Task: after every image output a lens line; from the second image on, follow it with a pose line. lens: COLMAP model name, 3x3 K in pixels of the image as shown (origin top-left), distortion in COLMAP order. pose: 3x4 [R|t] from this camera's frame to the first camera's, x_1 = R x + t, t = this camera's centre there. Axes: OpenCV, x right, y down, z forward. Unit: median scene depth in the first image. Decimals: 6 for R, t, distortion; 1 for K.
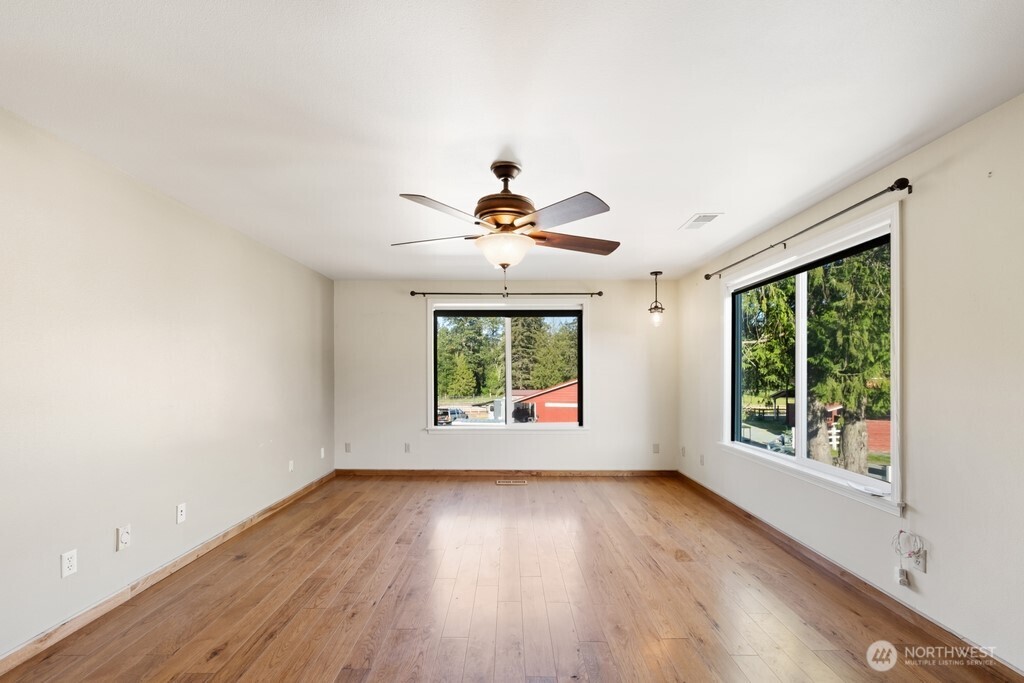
lens RADIAL K [[441.7, 0, 520.8], [0, 441.7, 367.1], [0, 0, 1]] dist [-0.001211, -0.000050]
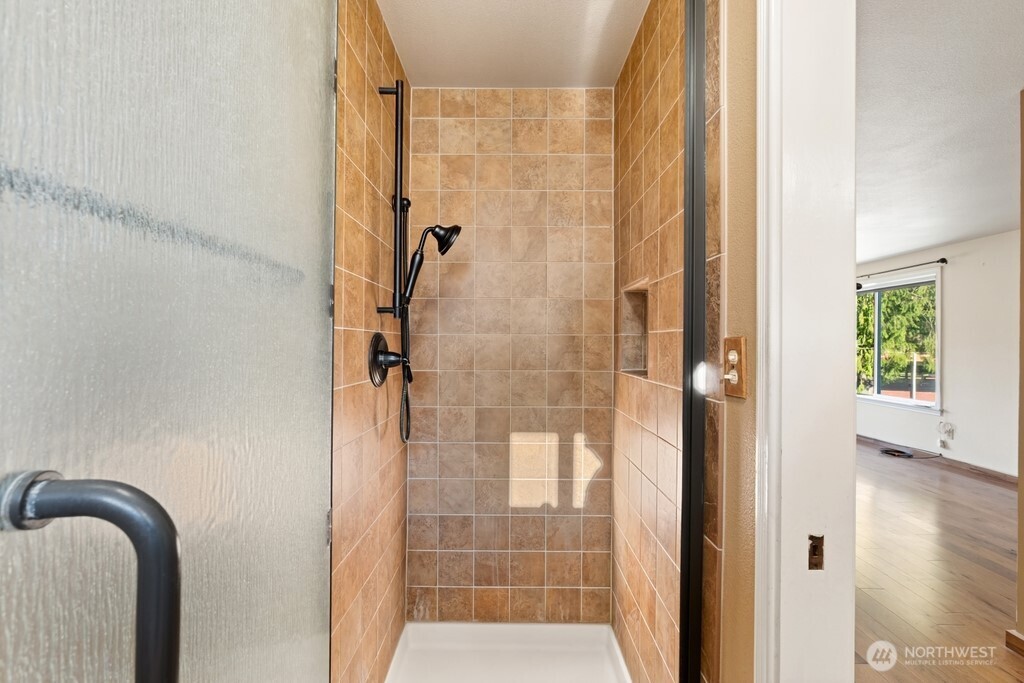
lens RADIAL K [[441.7, 0, 510.2], [0, 441.7, 343.0], [0, 0, 1]] dist [-0.001211, -0.000050]
pose [[0.999998, 0.000670, -0.001998, -0.257884], [-0.000658, 0.999982, 0.005899, -0.004499], [0.002002, -0.005898, 0.999981, -0.240476]]
